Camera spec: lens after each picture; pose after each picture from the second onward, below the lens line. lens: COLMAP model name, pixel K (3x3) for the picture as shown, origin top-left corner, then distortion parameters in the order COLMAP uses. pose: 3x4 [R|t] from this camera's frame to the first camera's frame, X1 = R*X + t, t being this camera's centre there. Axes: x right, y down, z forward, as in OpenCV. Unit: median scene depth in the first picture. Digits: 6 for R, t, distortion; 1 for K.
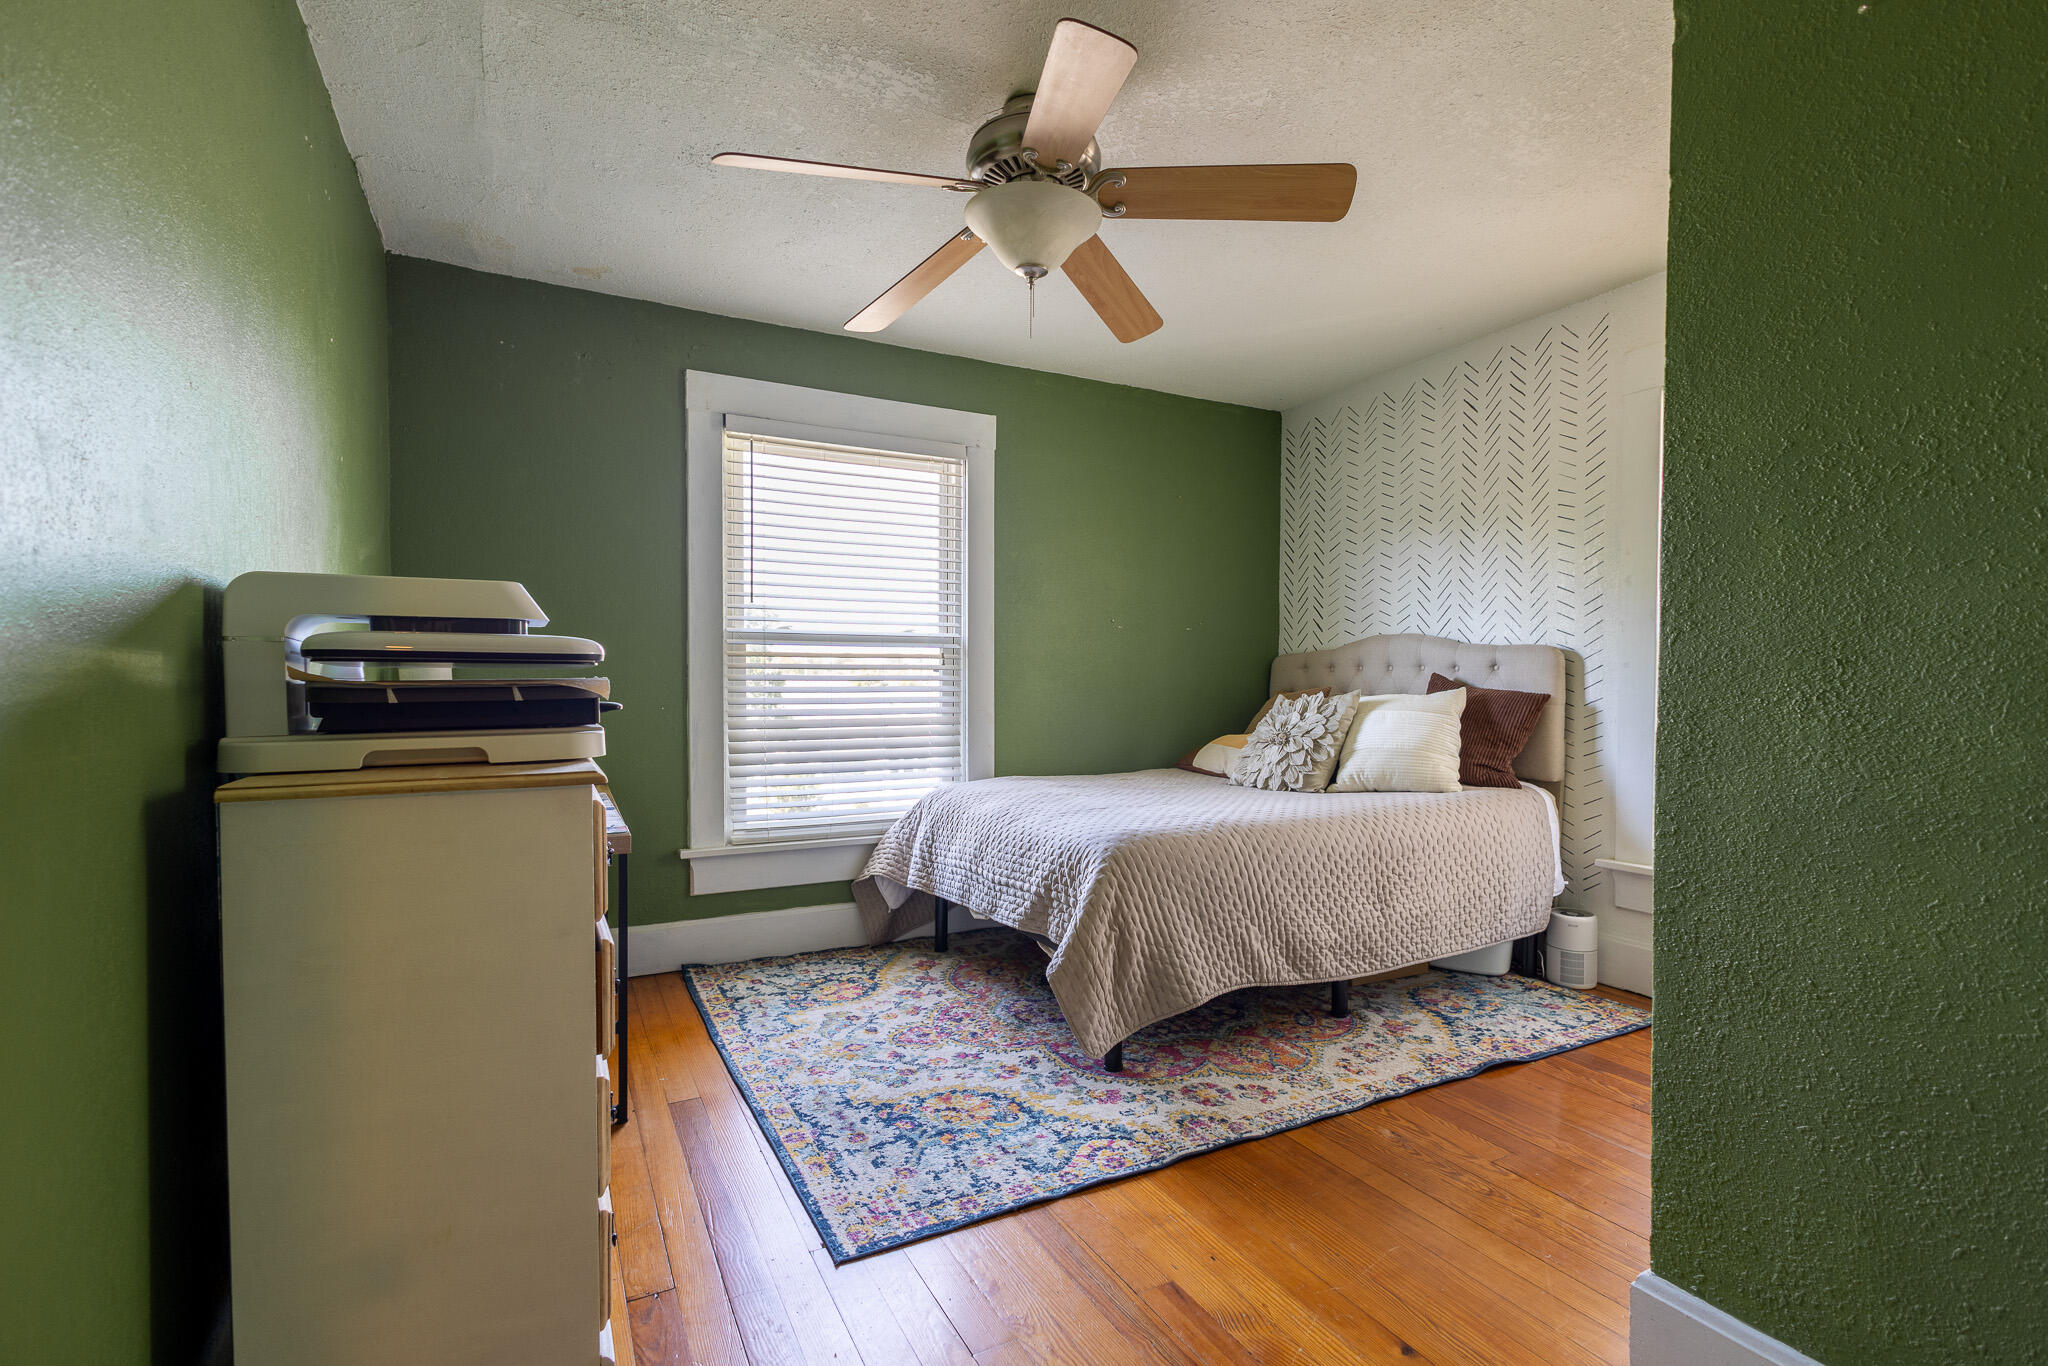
lens RADIAL K [[946.4, 0, 1035.2], [0, 946.4, 688.3], [0, 0, 1]] dist [-0.000653, -0.000525]
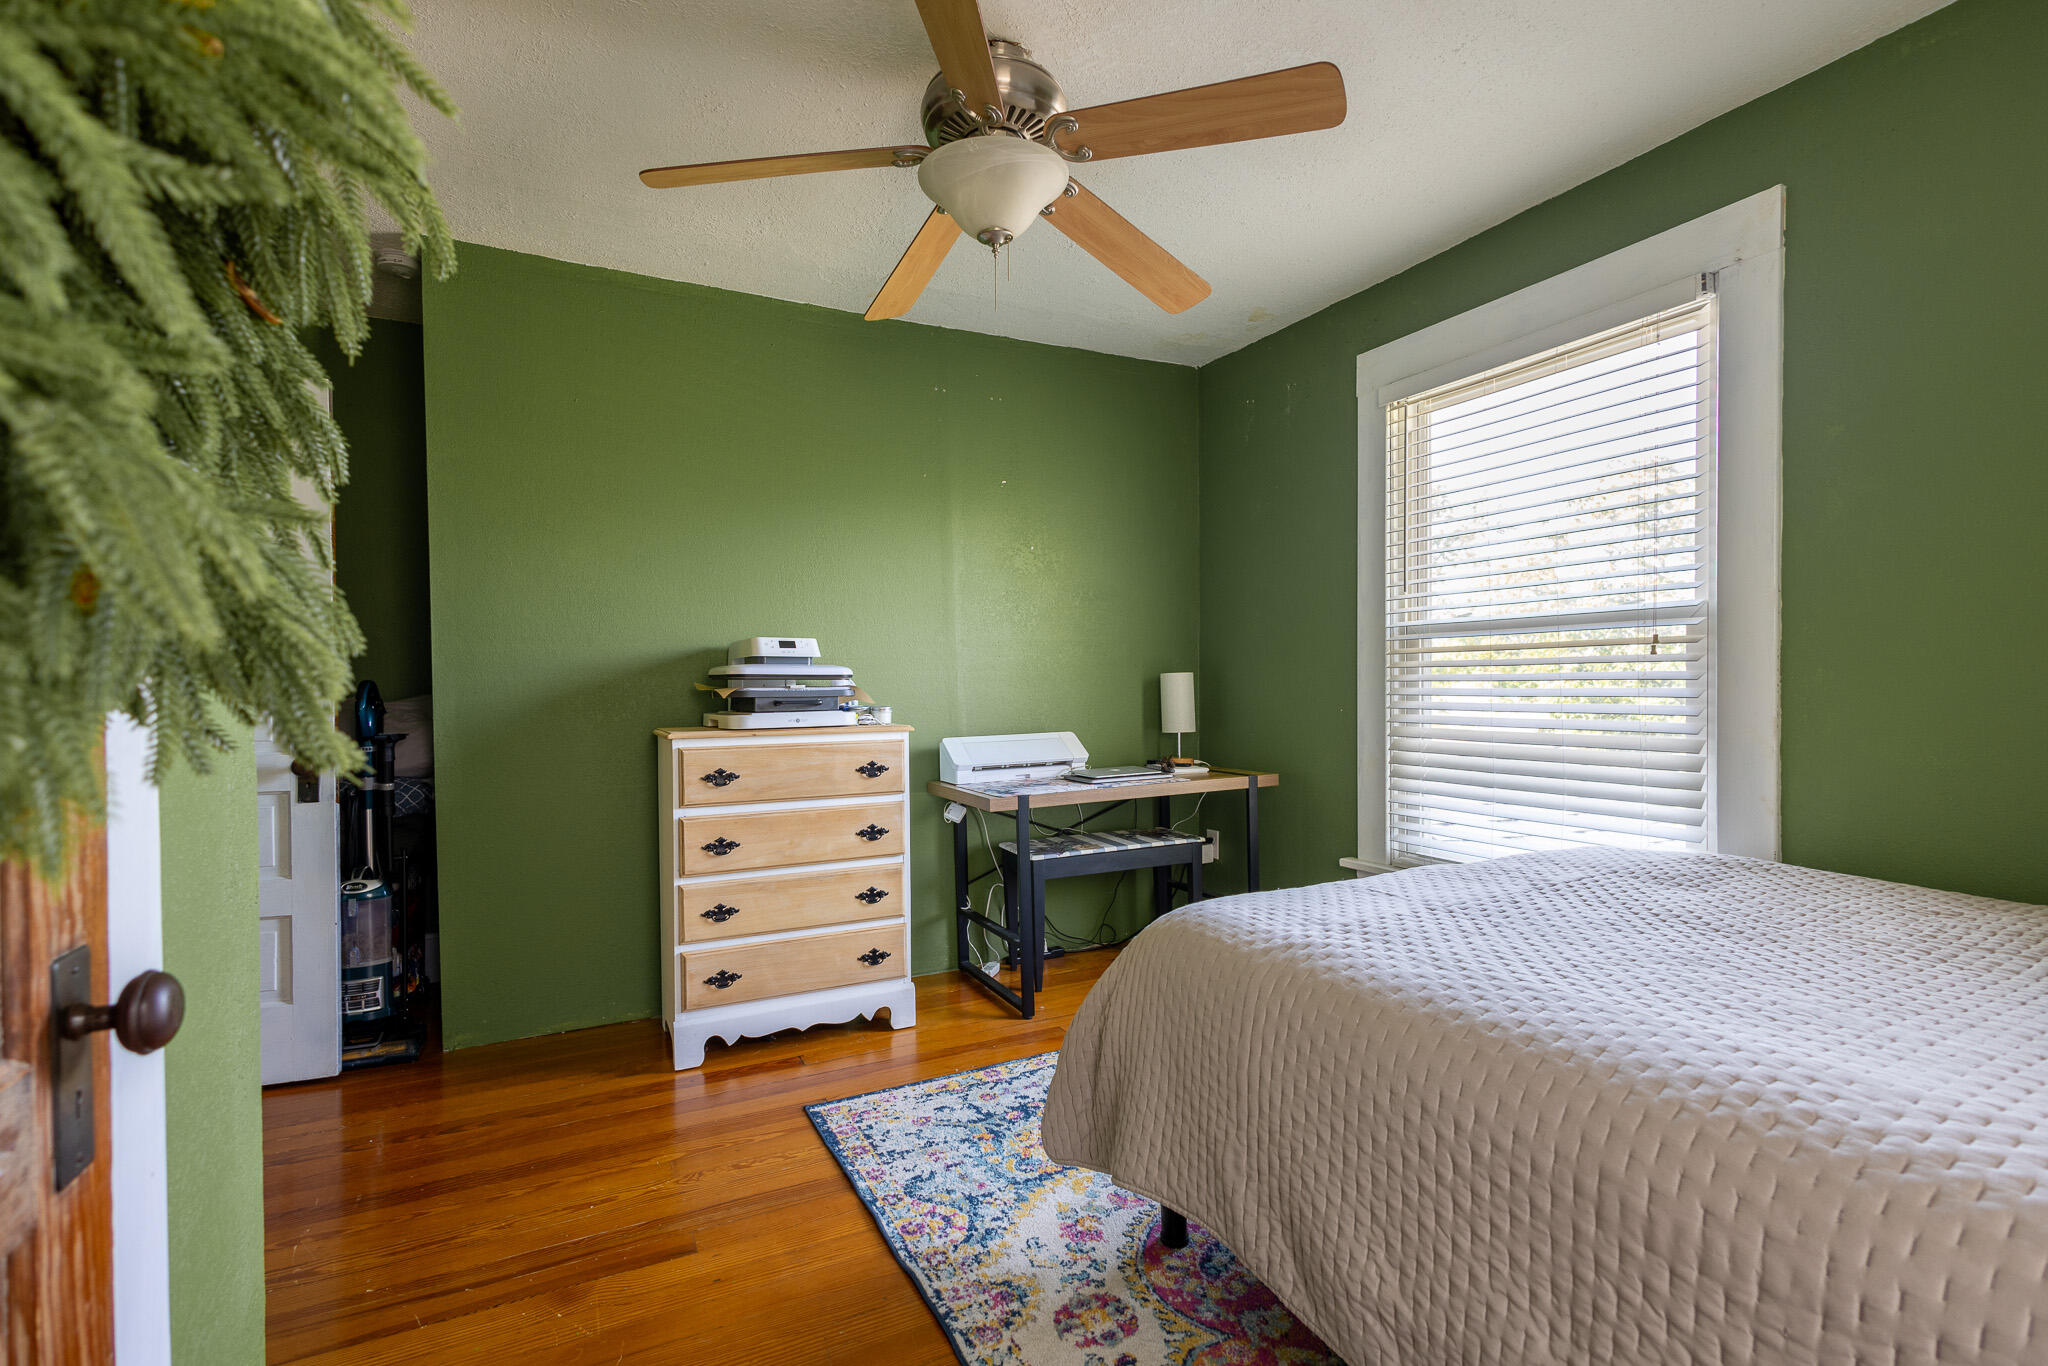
lens RADIAL K [[946.4, 0, 1034.0], [0, 946.4, 687.7], [0, 0, 1]] dist [-0.000653, -0.000525]
pose [[-0.020158, 0.007543, -0.999768, 0.869175], [0.006853, 0.999949, 0.007406, -0.016676], [0.999773, -0.006702, -0.020208, 1.009989]]
